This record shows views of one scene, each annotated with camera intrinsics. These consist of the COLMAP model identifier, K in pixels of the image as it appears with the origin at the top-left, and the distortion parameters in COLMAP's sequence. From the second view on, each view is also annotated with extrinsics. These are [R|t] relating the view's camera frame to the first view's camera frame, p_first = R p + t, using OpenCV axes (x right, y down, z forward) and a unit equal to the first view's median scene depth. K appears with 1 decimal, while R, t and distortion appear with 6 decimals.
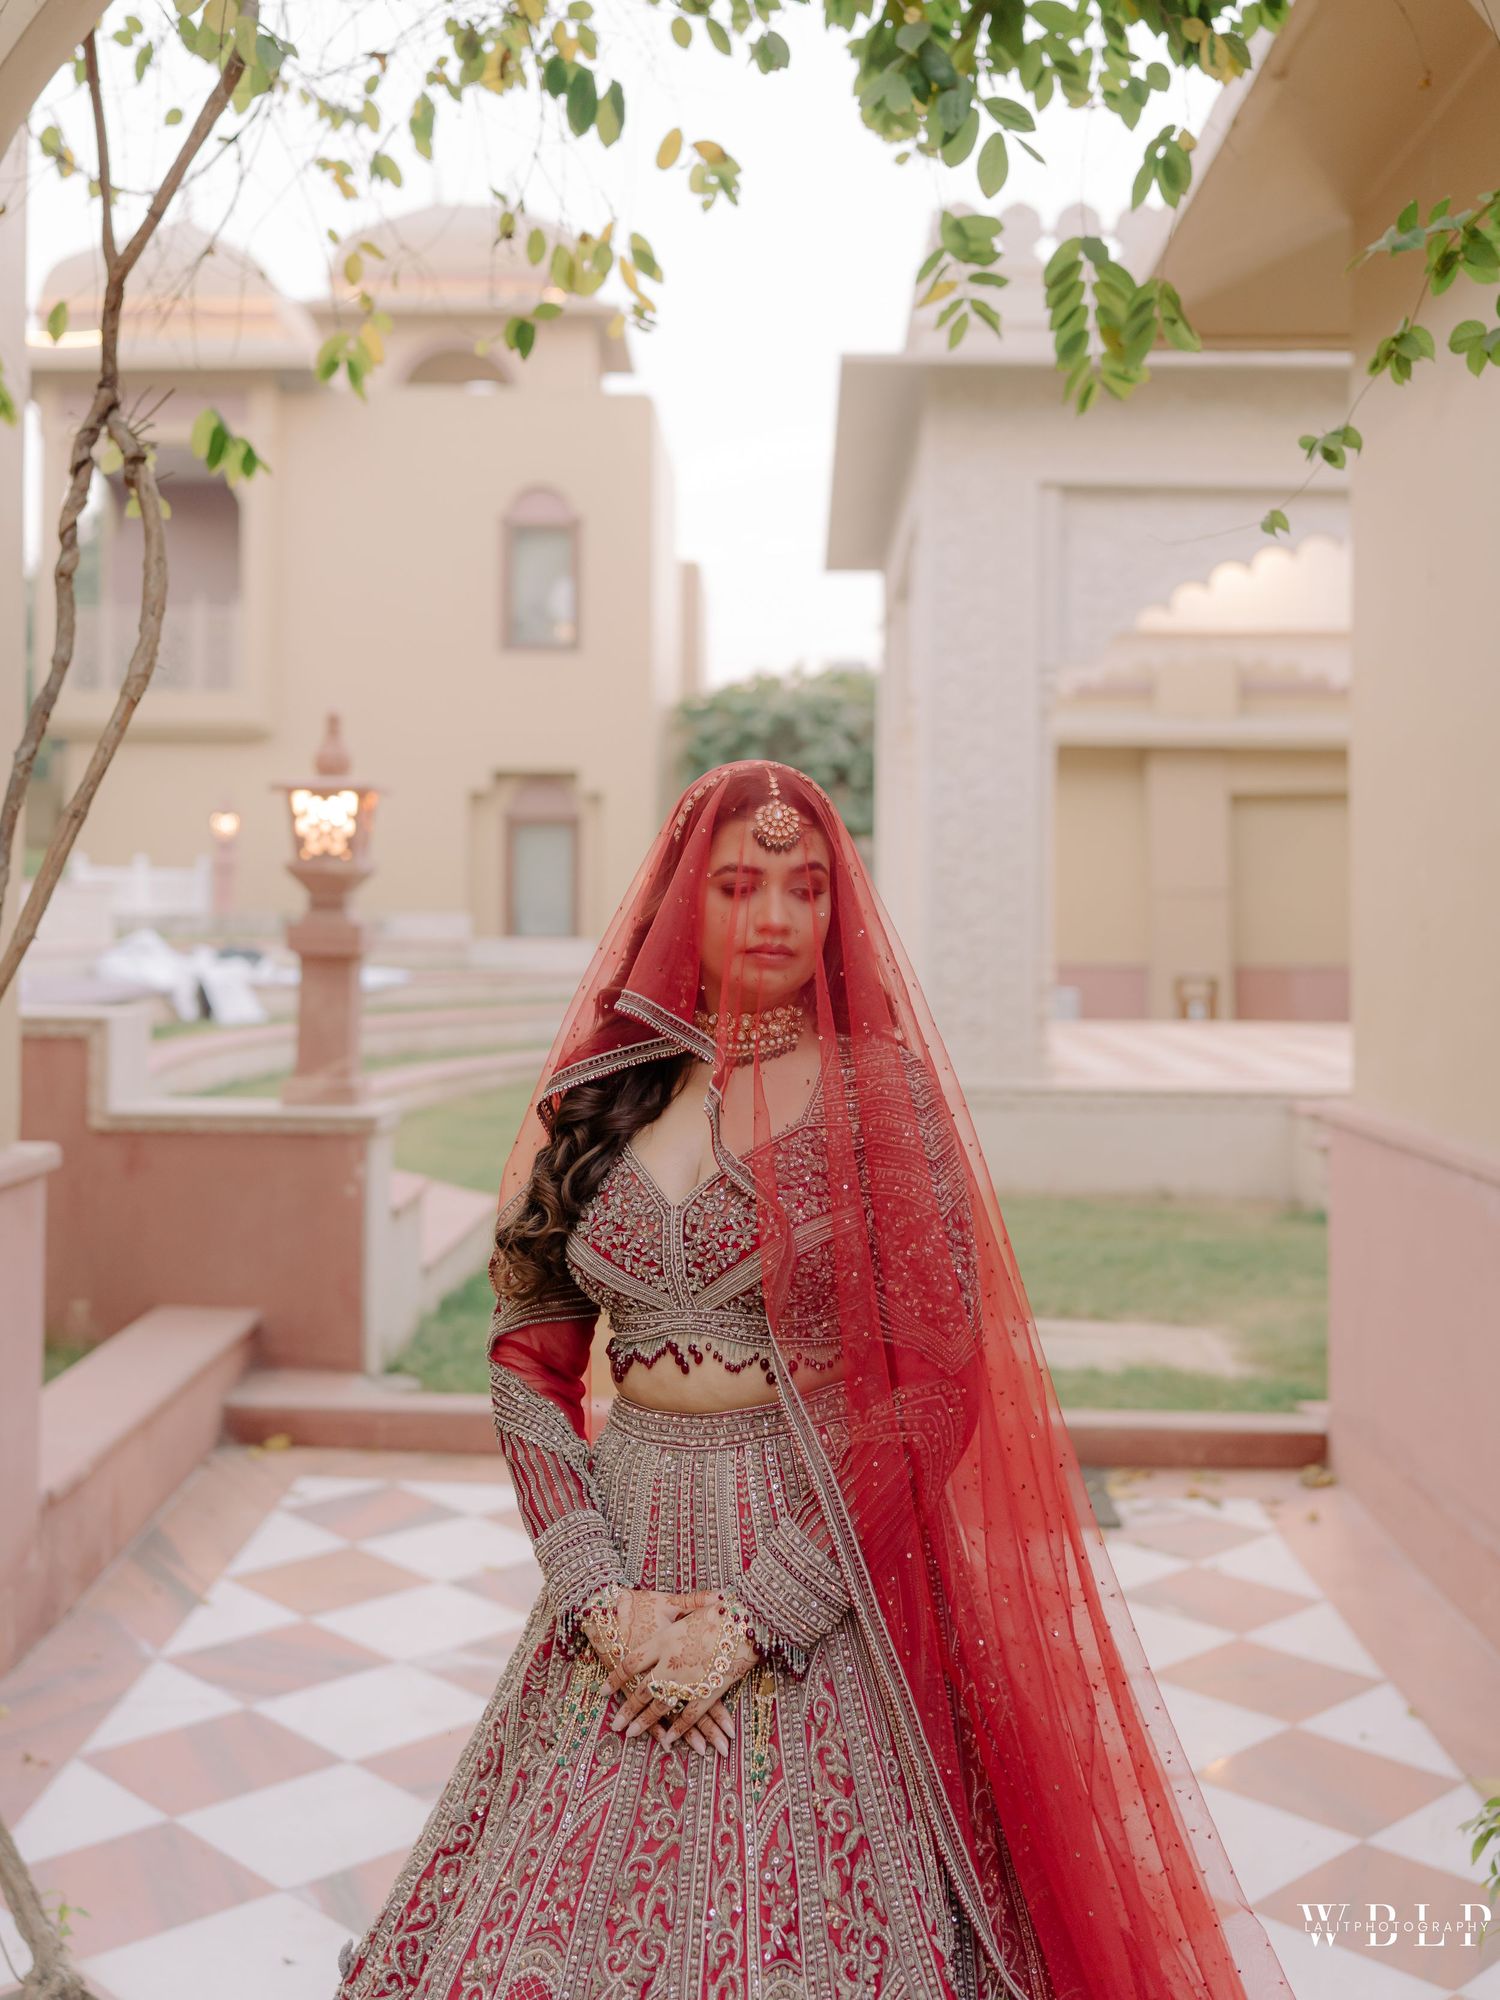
lens RADIAL K [[2058.2, 0, 700.0], [0, 2058.2, 918.7], [0, 0, 1]] dist [-0.010462, -0.002620]
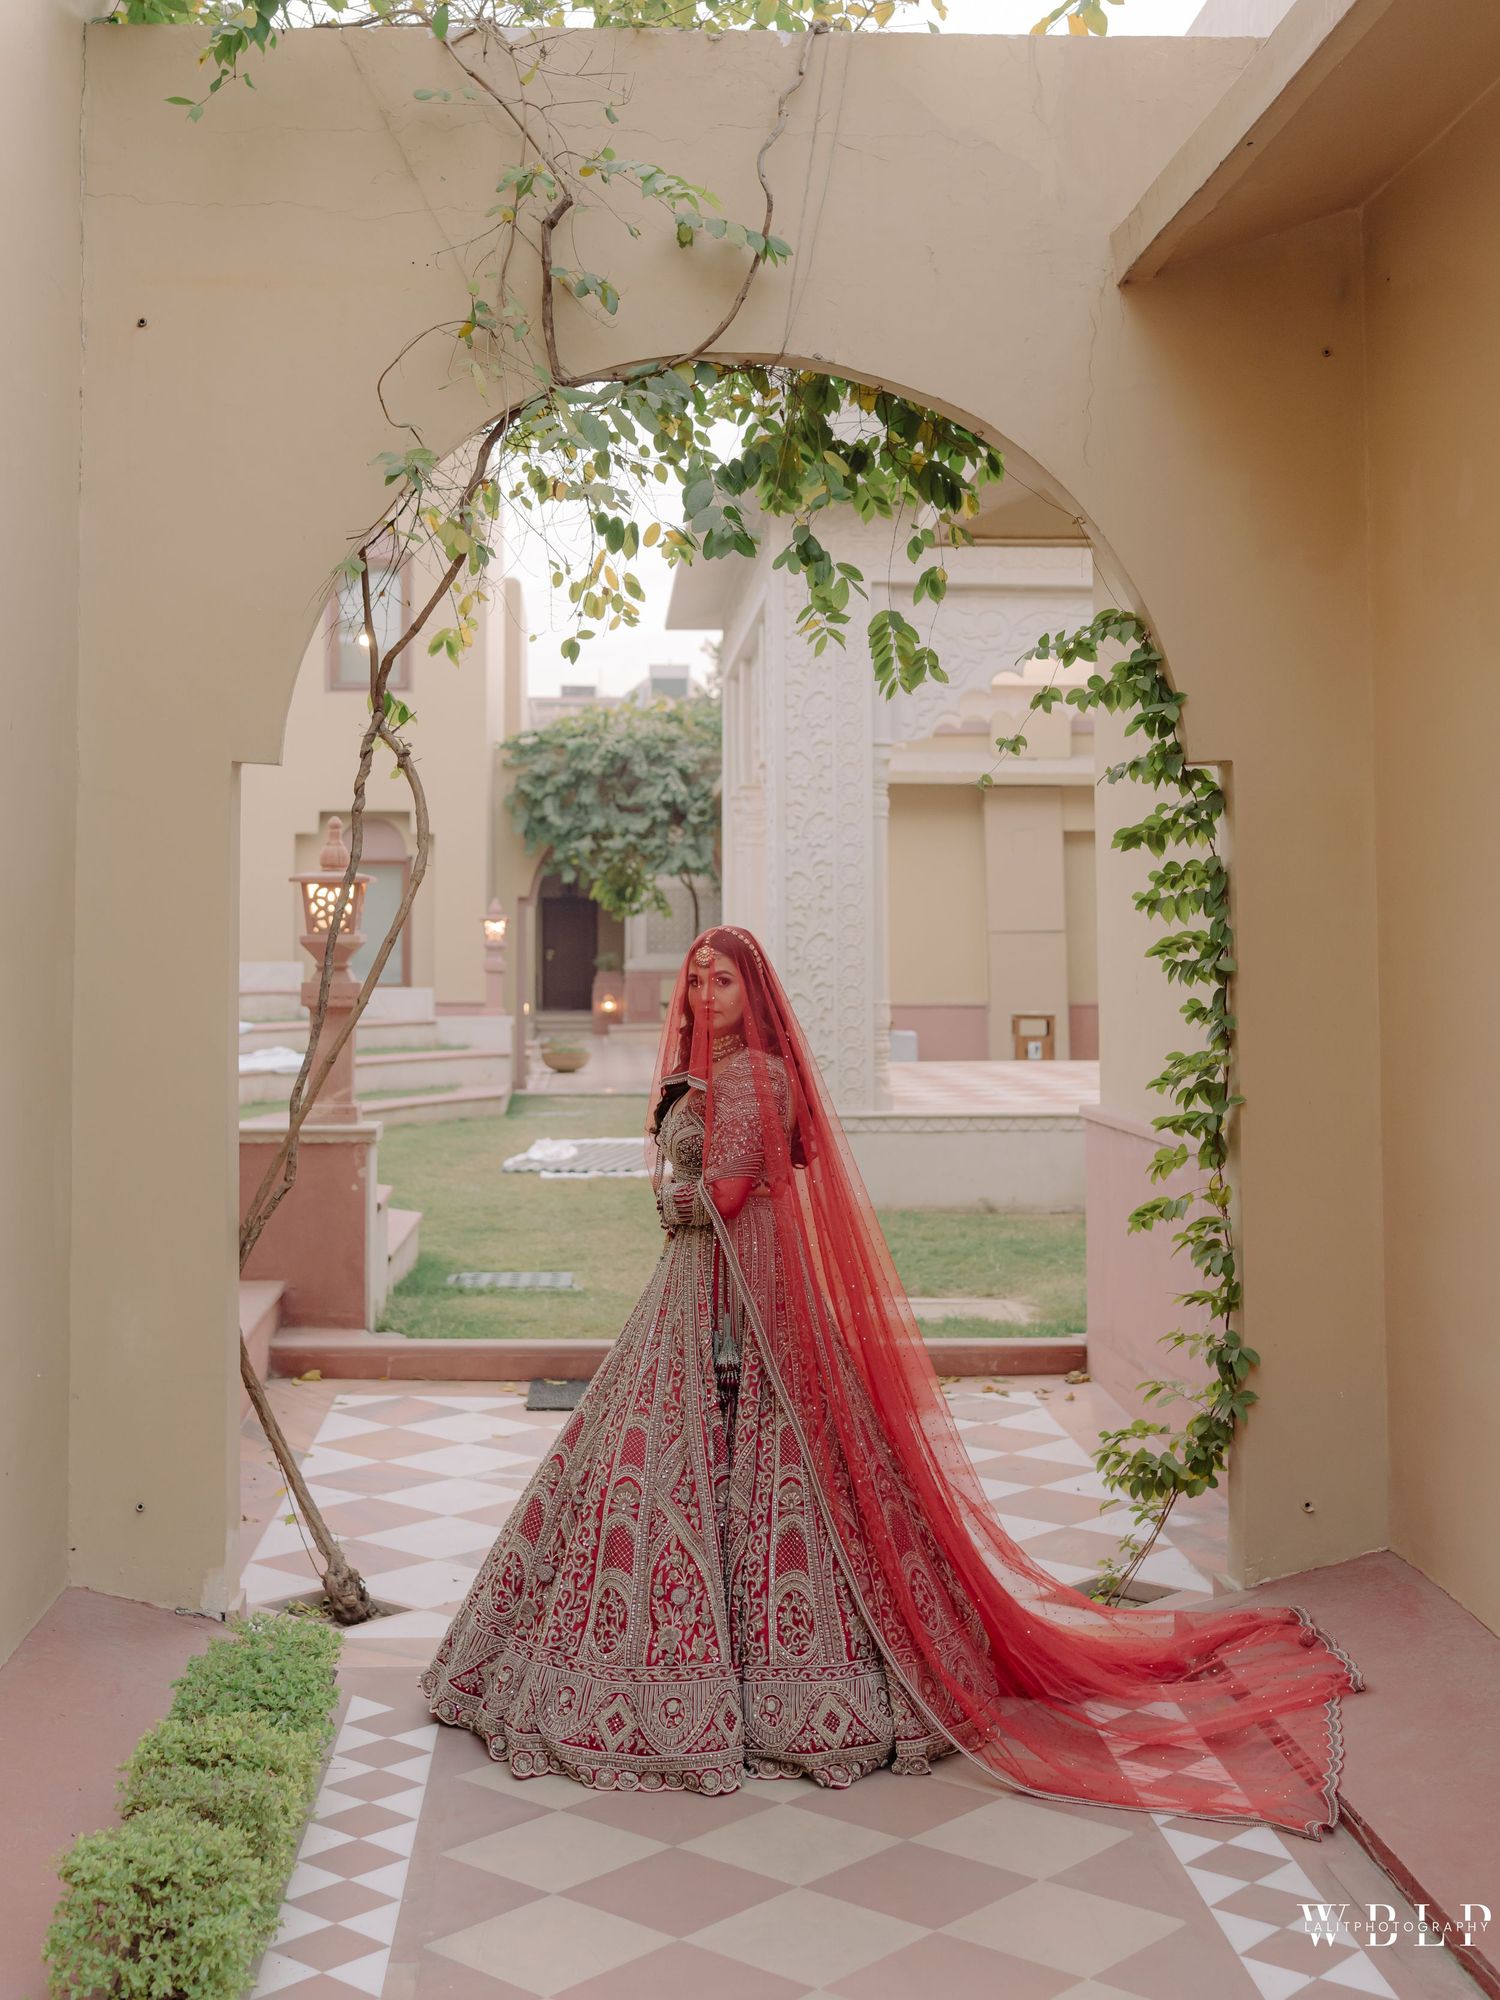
lens RADIAL K [[2502.6, 0, 749.5], [0, 2502.6, 911.2], [0, 0, 1]] dist [-0.006880, 0.008969]
pose [[0.993863, -0.009314, 0.110222, -0.094815], [0.011088, 0.999818, -0.015498, -0.015836], [-0.110057, 0.016626, 0.993786, -0.612624]]
